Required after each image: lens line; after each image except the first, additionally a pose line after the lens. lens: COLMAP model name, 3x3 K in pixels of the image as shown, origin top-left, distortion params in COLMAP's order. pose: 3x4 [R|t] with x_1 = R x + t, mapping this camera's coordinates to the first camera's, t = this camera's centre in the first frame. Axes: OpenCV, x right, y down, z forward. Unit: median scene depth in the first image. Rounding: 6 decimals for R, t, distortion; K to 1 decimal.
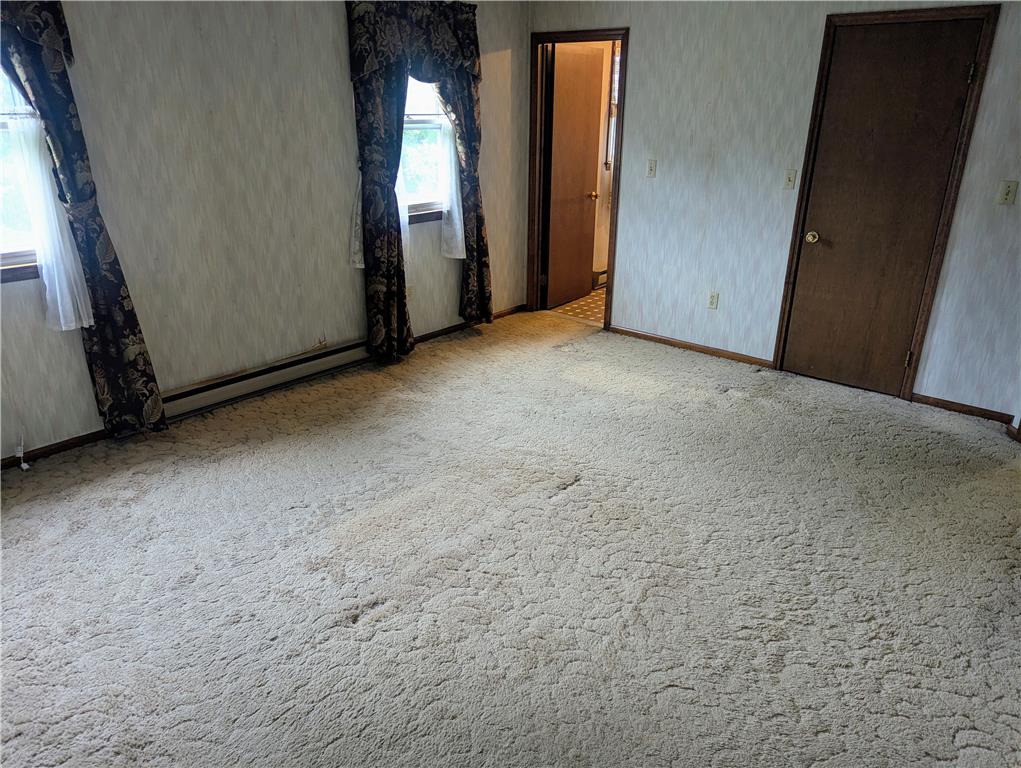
lens RADIAL K [[718.9, 0, 506.3], [0, 718.9, 384.7], [0, 0, 1]] dist [0.069298, -0.068738]
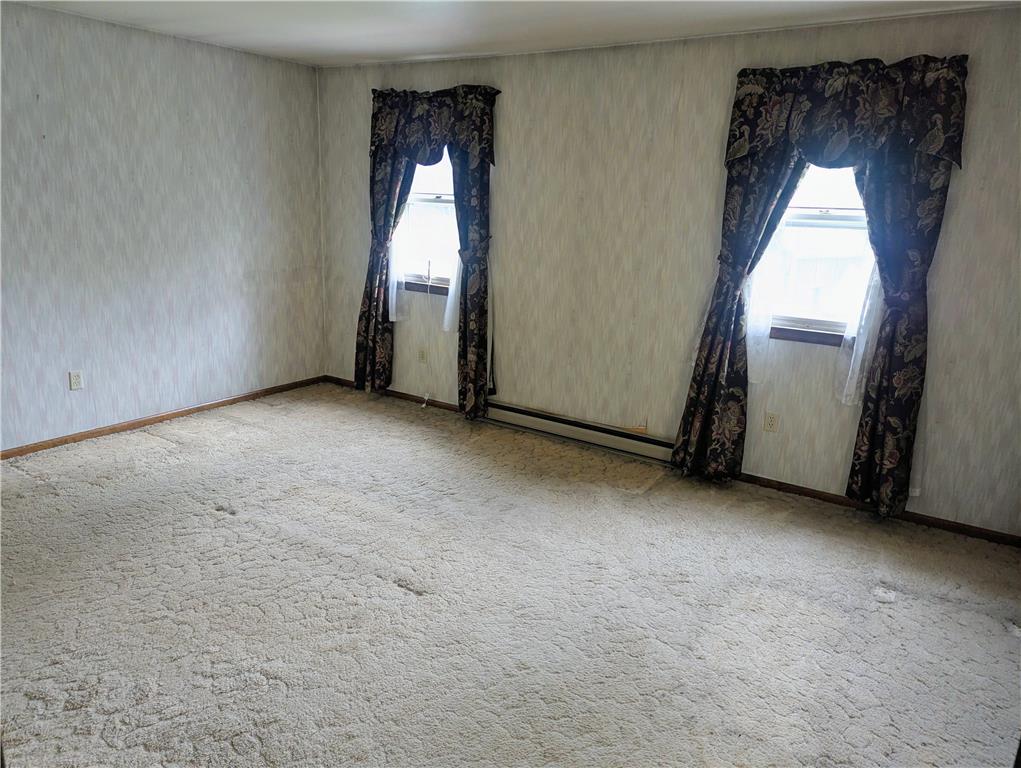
lens RADIAL K [[718.9, 0, 506.3], [0, 718.9, 384.7], [0, 0, 1]] dist [0.069298, -0.068738]
pose [[0.120048, 0.240222, -0.963266, 0.728111], [-0.396646, 0.901082, 0.175282, -0.233056], [0.910088, 0.361034, 0.203456, 0.685875]]
